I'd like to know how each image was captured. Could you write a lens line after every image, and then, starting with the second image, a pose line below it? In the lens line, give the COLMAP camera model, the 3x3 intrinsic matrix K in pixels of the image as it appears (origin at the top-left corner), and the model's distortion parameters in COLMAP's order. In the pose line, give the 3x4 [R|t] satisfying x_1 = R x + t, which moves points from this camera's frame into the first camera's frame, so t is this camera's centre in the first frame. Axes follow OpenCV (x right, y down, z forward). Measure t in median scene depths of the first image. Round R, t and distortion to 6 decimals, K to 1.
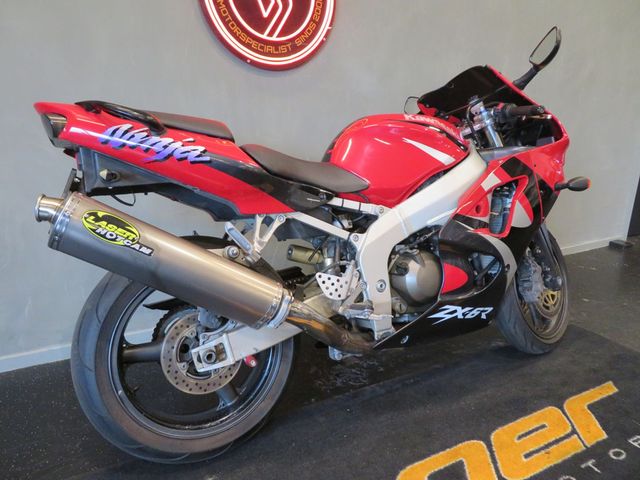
lens RADIAL K [[454.6, 0, 320.0], [0, 454.6, 240.0], [0, 0, 1]] dist [-0.004803, -0.000611]
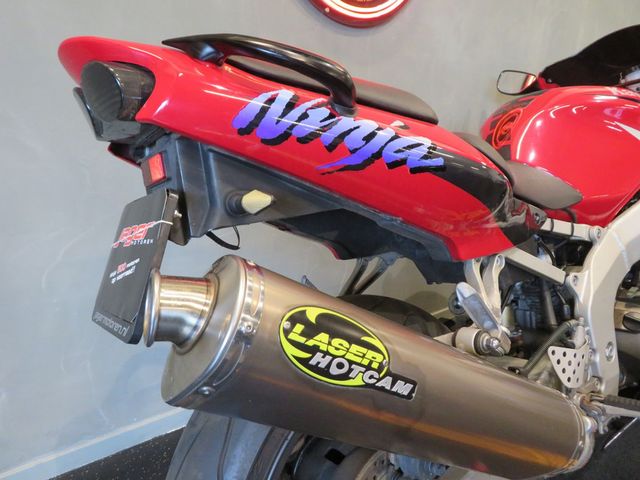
lens RADIAL K [[454.6, 0, 320.0], [0, 454.6, 240.0], [0, 0, 1]] dist [-0.004803, -0.000611]
pose [[0.989953, -0.035713, 0.136811, -0.368416], [0.032323, 0.999115, 0.026921, -0.091441], [-0.137652, -0.022229, 0.990231, 0.431014]]
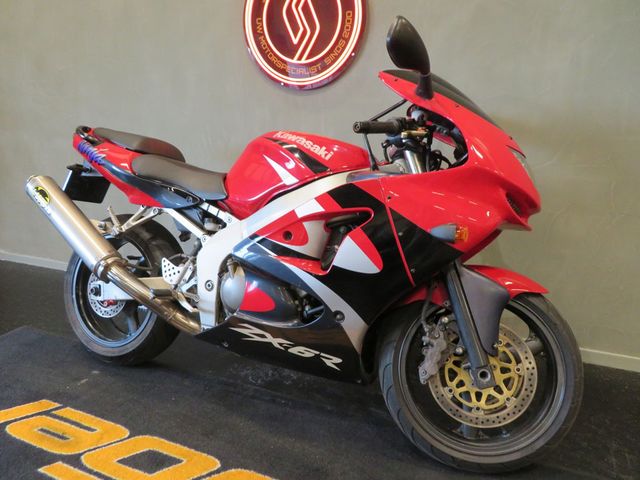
lens RADIAL K [[459.0, 0, 320.0], [0, 459.0, 240.0], [0, 0, 1]] dist [-0.006600, 0.004527]
pose [[0.614905, 0.186194, -0.766305, 1.177872], [-0.195749, 0.977353, 0.080399, -0.156505], [0.763920, 0.100566, 0.637427, 0.492390]]
